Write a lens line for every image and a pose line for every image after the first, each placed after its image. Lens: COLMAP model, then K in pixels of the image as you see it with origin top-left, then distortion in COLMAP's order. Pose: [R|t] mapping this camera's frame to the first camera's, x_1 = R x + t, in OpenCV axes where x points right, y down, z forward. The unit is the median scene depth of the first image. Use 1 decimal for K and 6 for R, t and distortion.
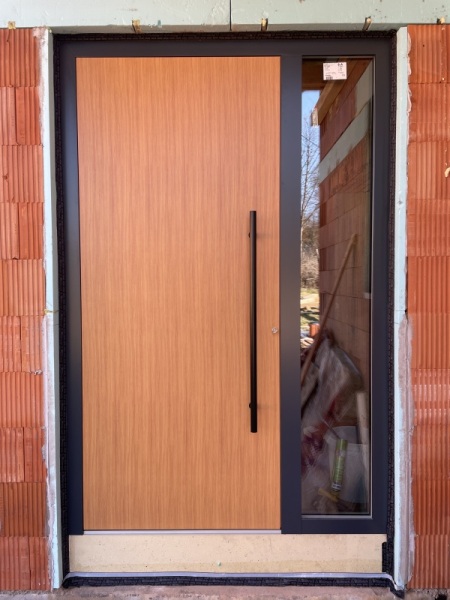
lens RADIAL K [[459.5, 0, 225.0], [0, 459.5, 300.0], [0, 0, 1]] dist [0.089541, -0.111135]
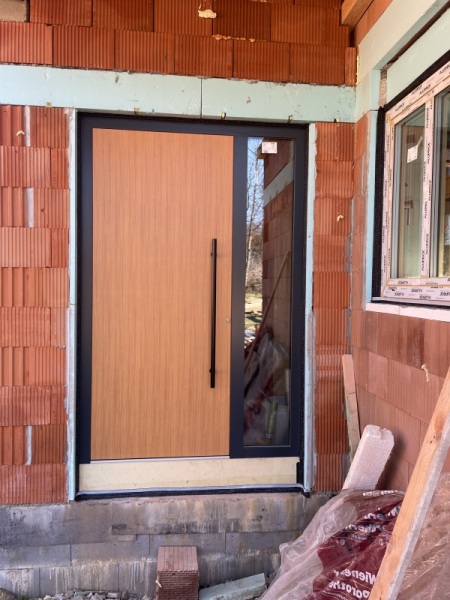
lens RADIAL K [[459.5, 0, 225.0], [0, 459.5, 300.0], [0, 0, 1]] dist [0.089541, -0.111135]
pose [[0.993731, 0.015212, 0.110756, -0.064952], [-0.013997, 0.999833, -0.011740, 0.020907], [-0.110916, 0.010117, 0.993778, -0.465246]]
